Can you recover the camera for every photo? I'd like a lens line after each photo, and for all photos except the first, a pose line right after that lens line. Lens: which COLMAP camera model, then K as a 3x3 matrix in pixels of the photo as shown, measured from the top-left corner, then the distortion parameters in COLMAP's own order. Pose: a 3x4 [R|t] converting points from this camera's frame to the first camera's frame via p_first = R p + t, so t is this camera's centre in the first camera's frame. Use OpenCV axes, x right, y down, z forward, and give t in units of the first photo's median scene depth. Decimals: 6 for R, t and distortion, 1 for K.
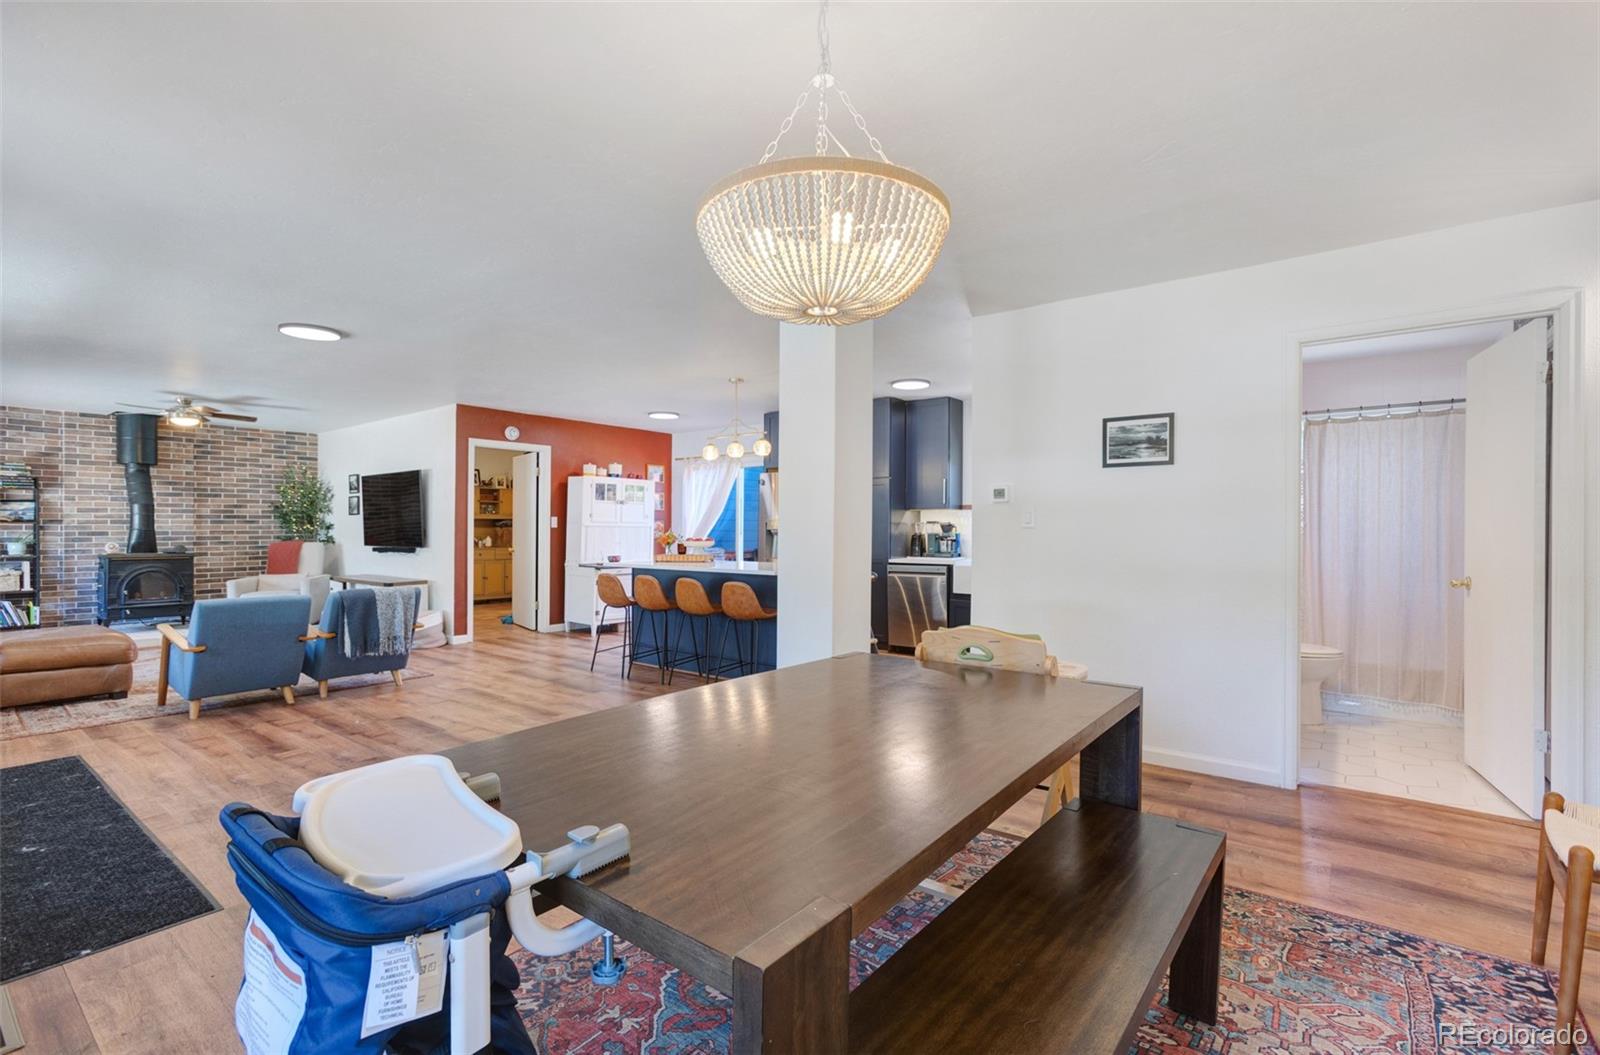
lens RADIAL K [[724.3, 0, 806.7], [0, 724.3, 526.5], [0, 0, 1]] dist [0.002184, 0.000909]
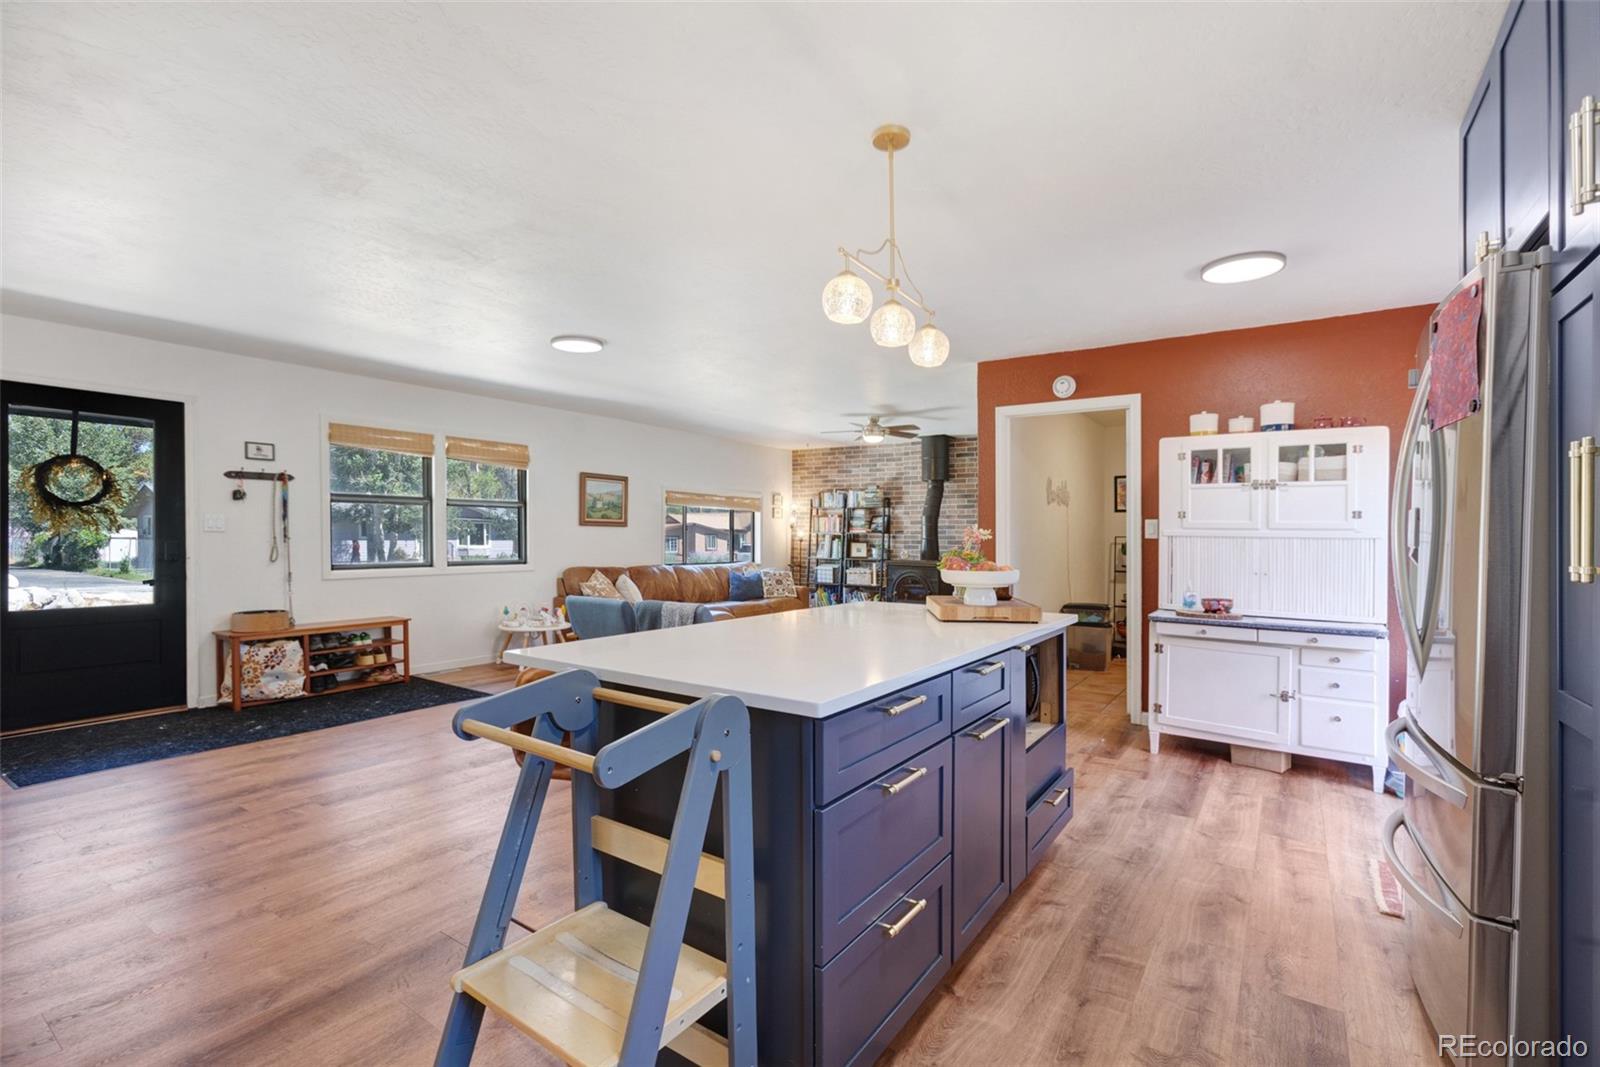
lens RADIAL K [[743.2, 0, 785.4], [0, 743.2, 531.5], [0, 0, 1]] dist [-0.000473, 0.000312]
pose [[0.039688, -0.006038, -0.999194, 0.230429], [-0.004578, 0.999970, -0.006225, 0.000981], [0.999202, 0.004821, 0.039660, 0.761891]]
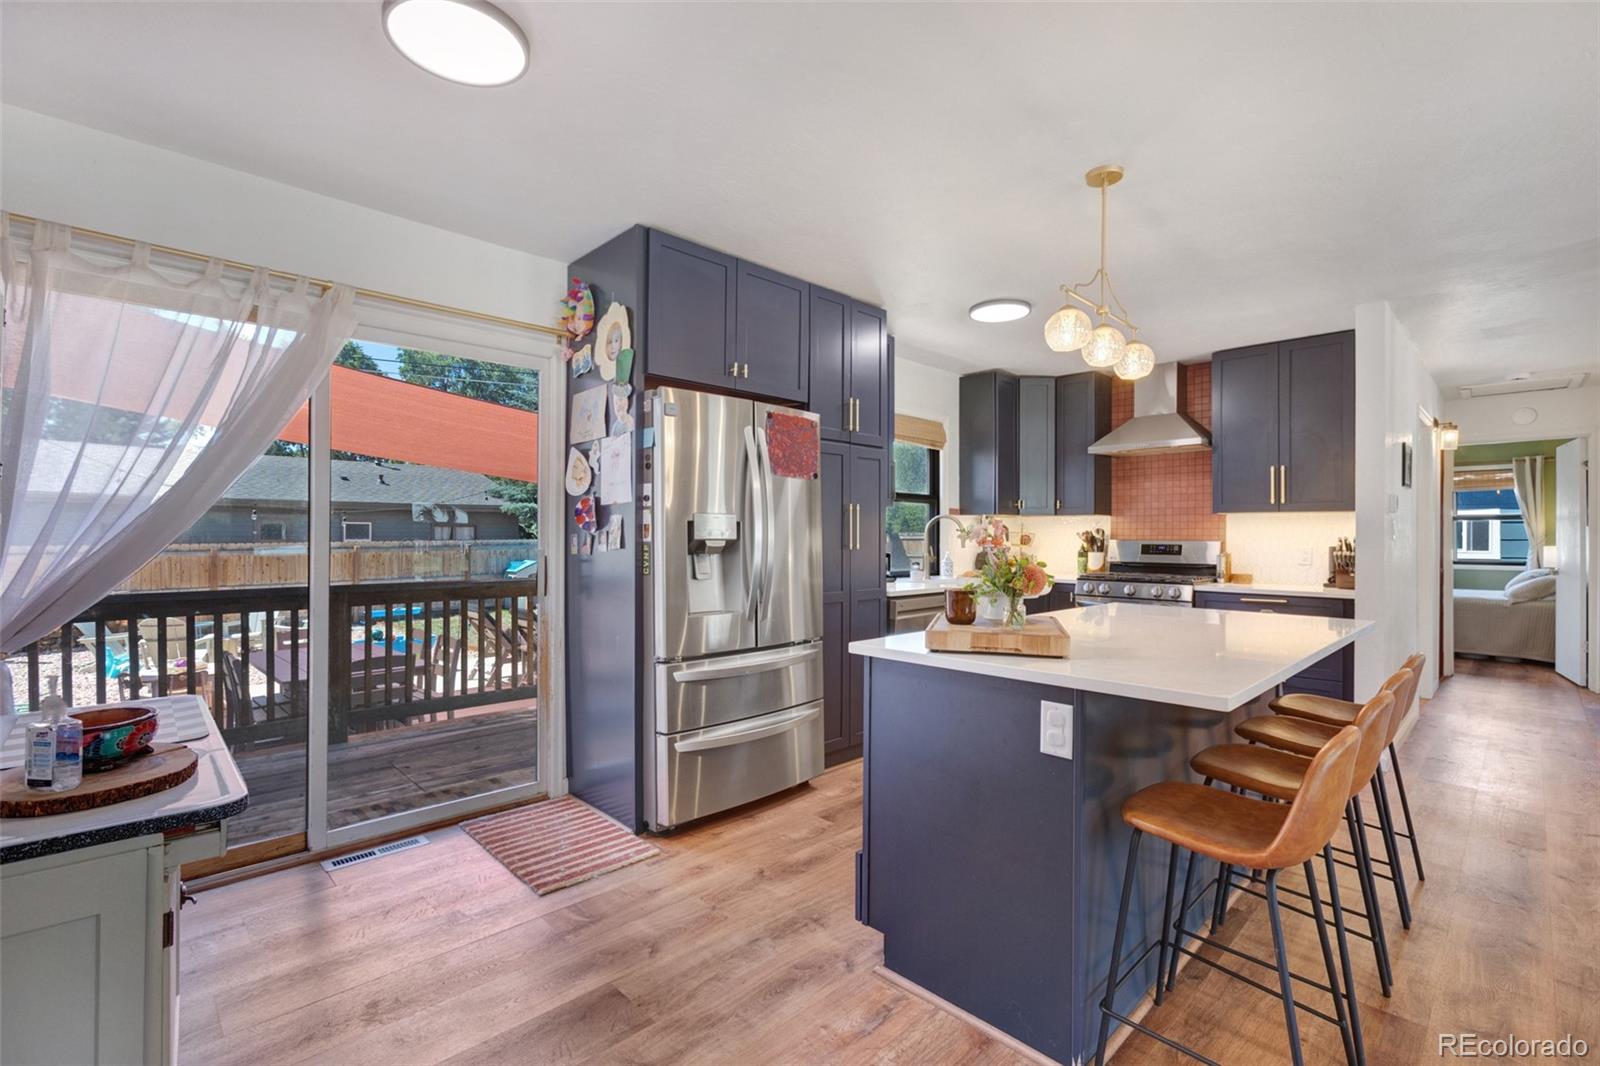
lens RADIAL K [[721.2, 0, 783.3], [0, 721.2, 531.1], [0, 0, 1]] dist [-0.035350, 0.016756]
pose [[0.158994, 0.008574, 0.987242, -0.430418], [-0.007631, 0.999943, -0.007456, 0.002407], [-0.987250, -0.006348, 0.159051, 0.915067]]
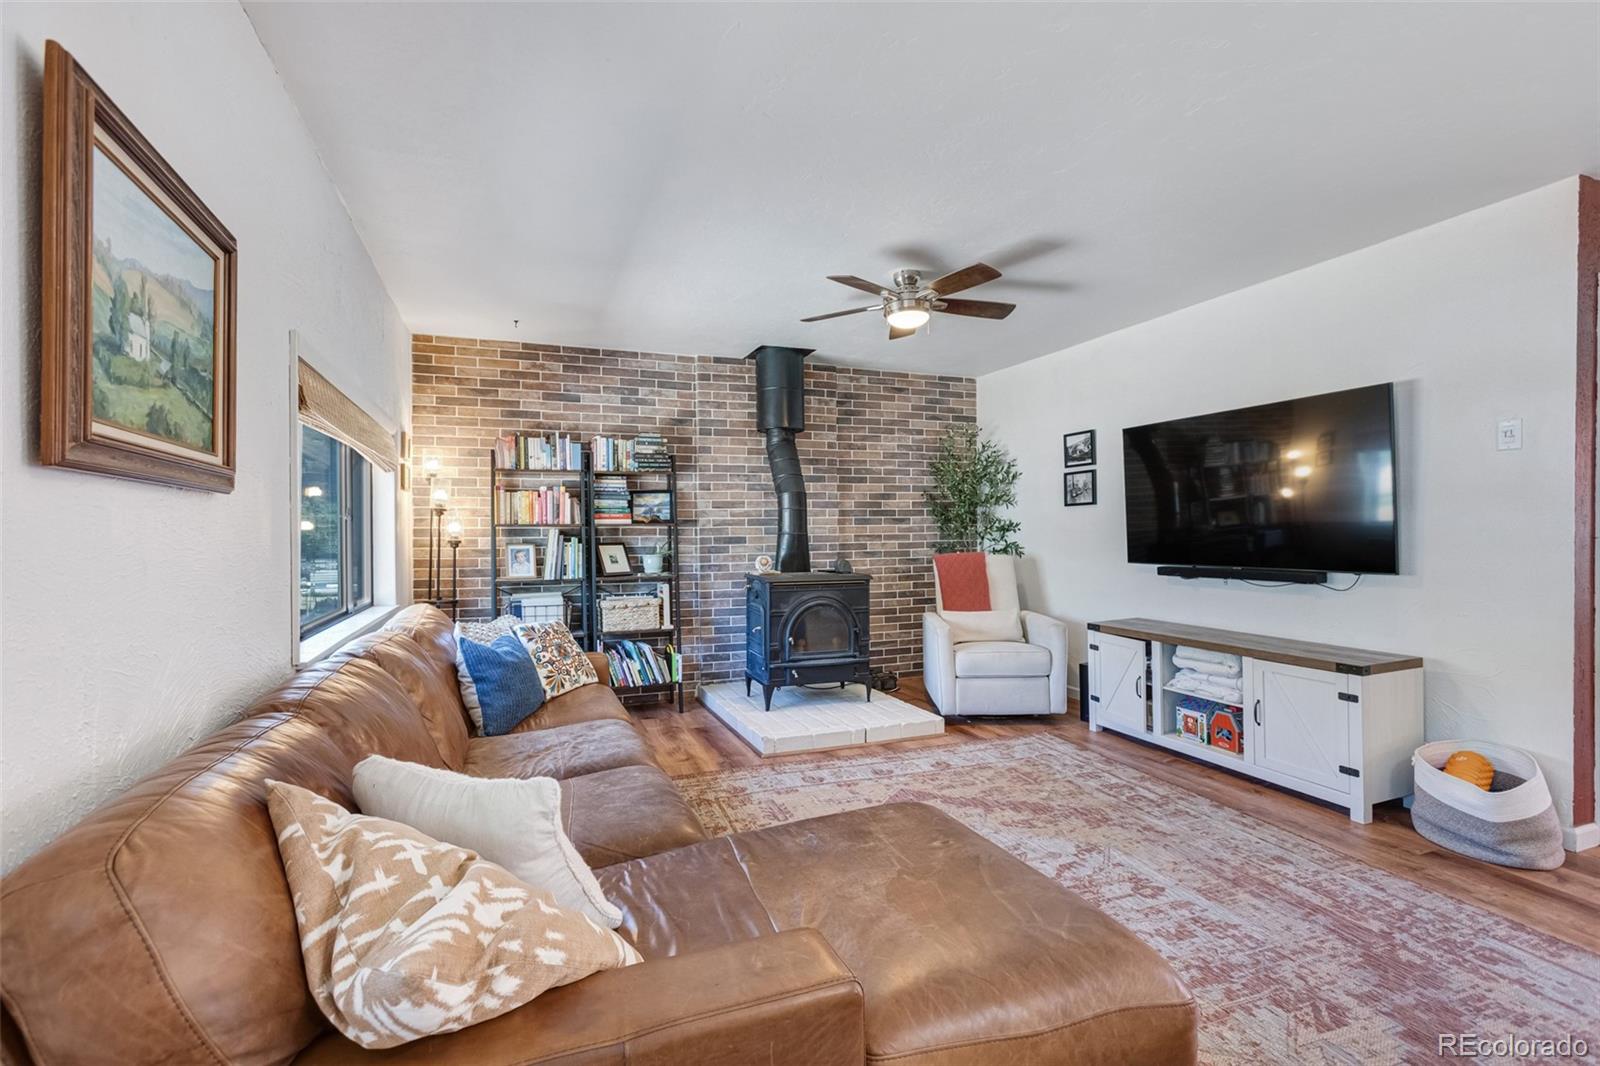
lens RADIAL K [[729.4, 0, 791.9], [0, 729.4, 539.5], [0, 0, 1]] dist [-0.028361, 0.019174]
pose [[0.854789, -0.000966, -0.518975, -0.613816], [0.009465, 0.999861, 0.013727, 0.000405], [0.518889, -0.016646, 0.854679, 0.482106]]
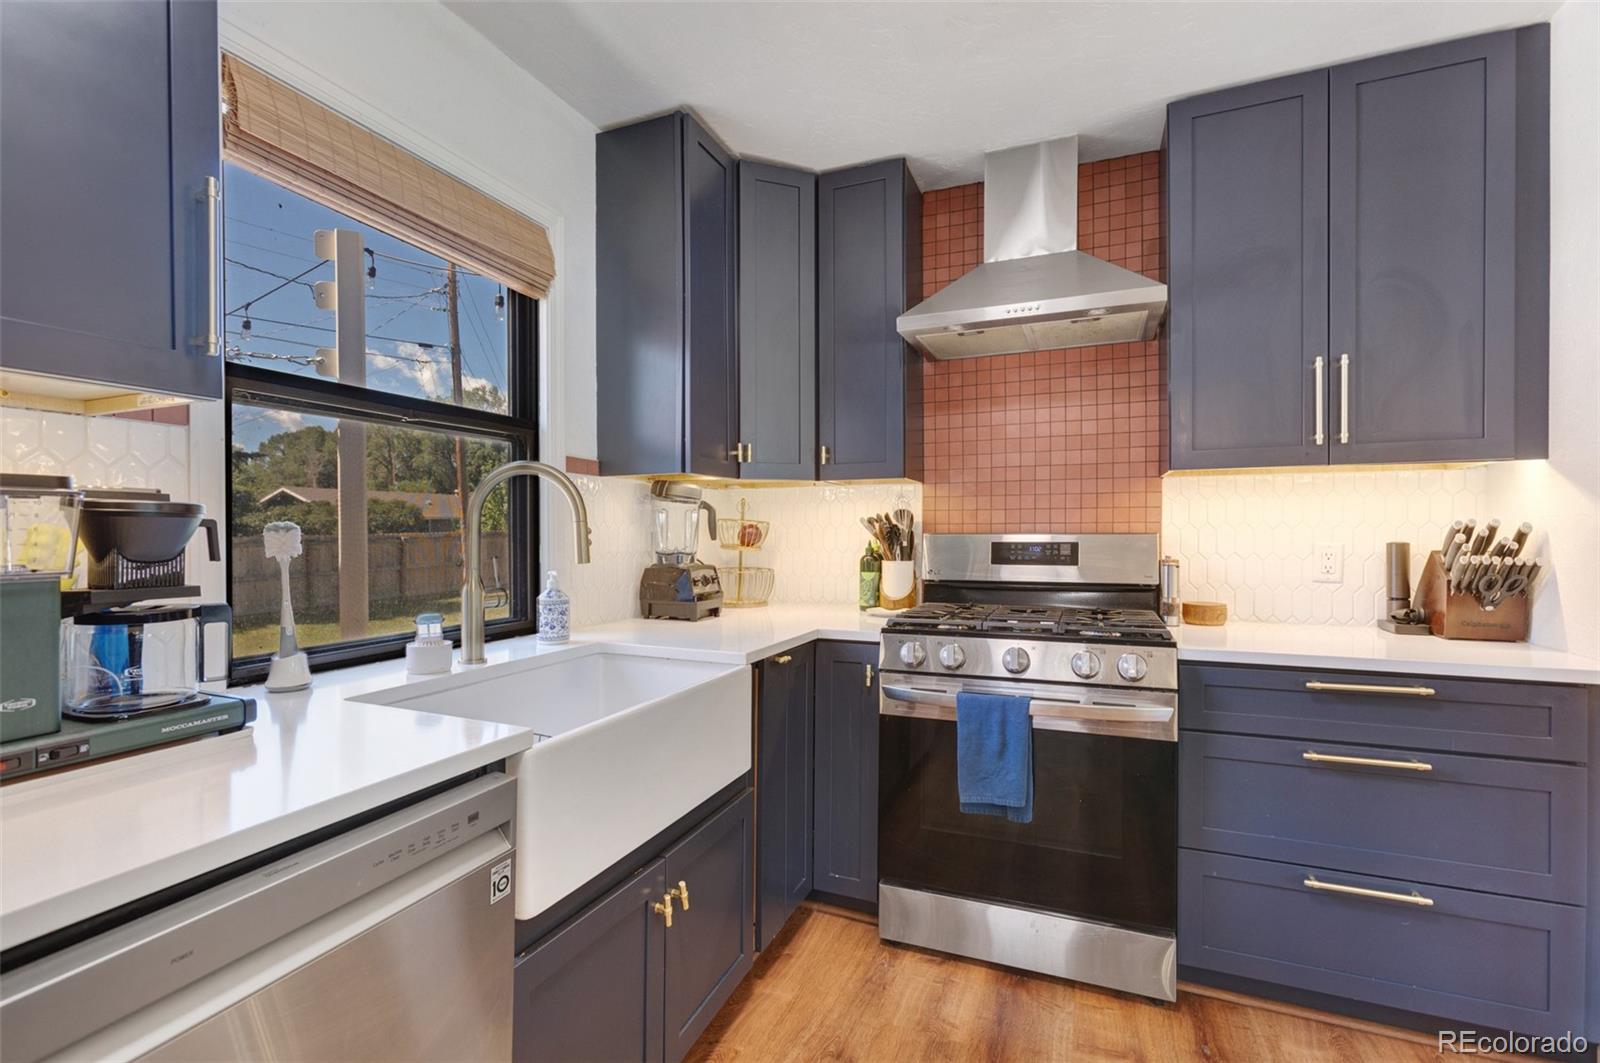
lens RADIAL K [[729.4, 0, 791.9], [0, 729.4, 538.0], [0, 0, 1]] dist [-0.028361, 0.019174]
pose [[-0.261700, -0.006632, 0.965126, 0.023281], [0.002955, 0.999966, 0.007673, 0.002566], [-0.965145, 0.004860, -0.261672, 0.855214]]
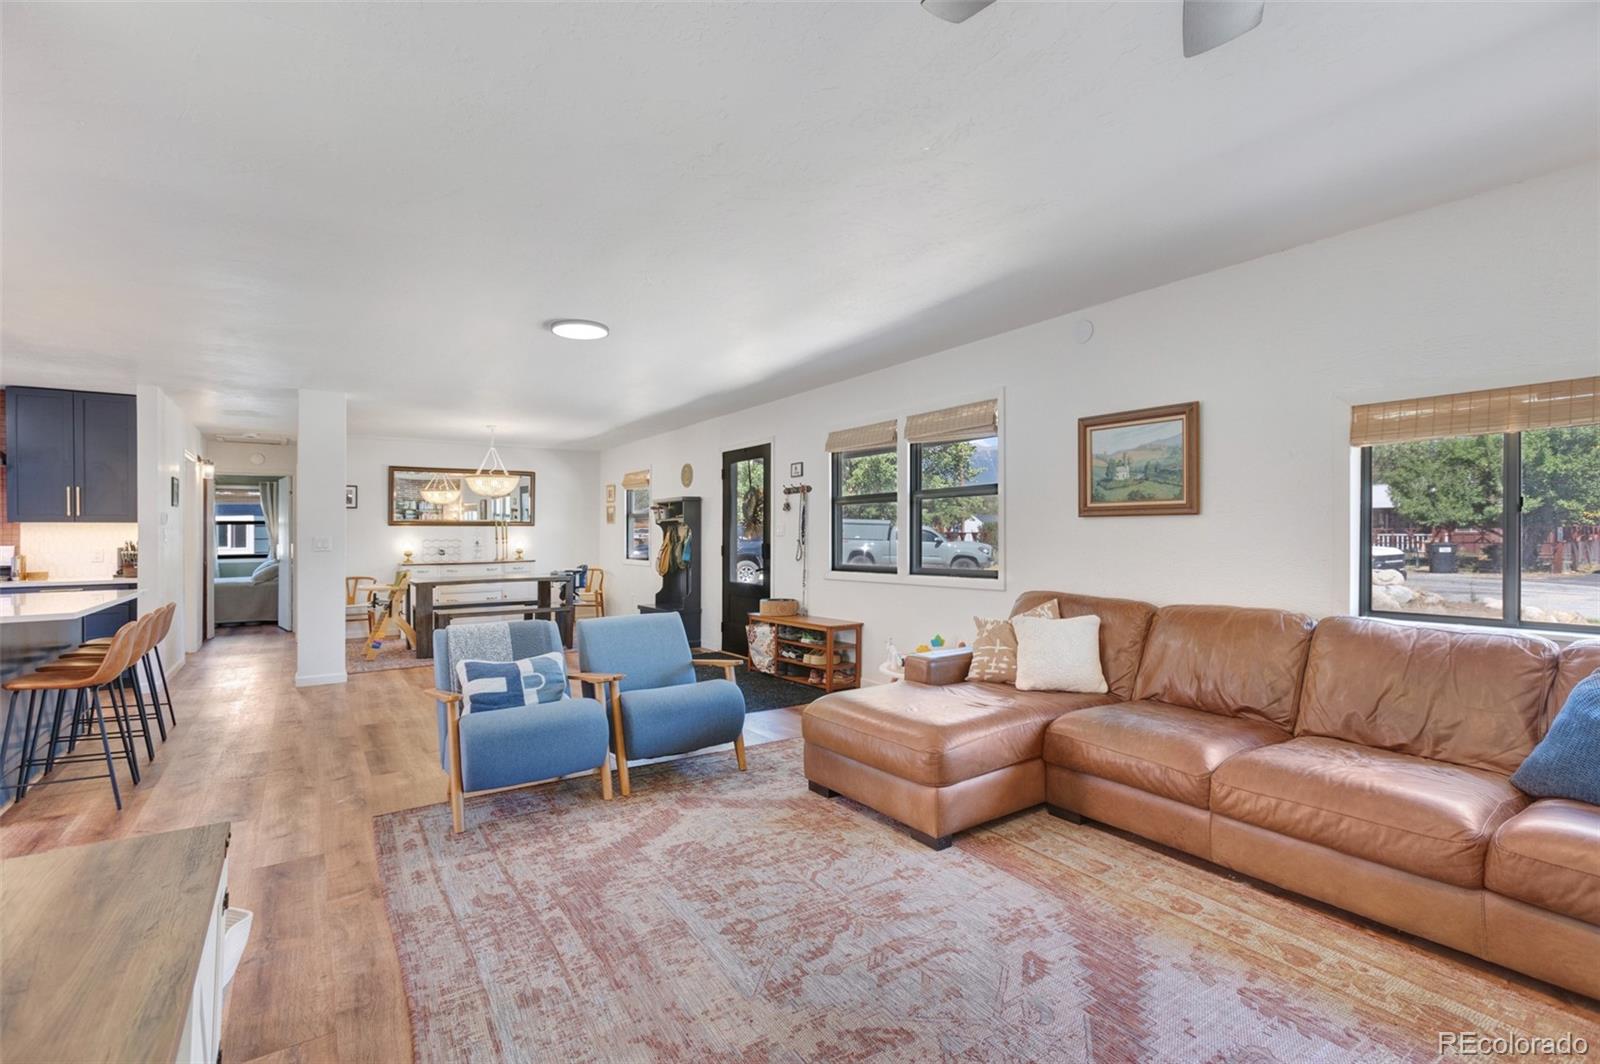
lens RADIAL K [[725.1, 0, 795.9], [0, 725.1, 531.8], [0, 0, 1]] dist [-0.024257, 0.016809]
pose [[-0.951271, 0.007801, 0.308257, -0.756161], [0.005051, 0.999940, -0.009717, 0.003138], [-0.308314, -0.007686, -0.951254, 1.097535]]
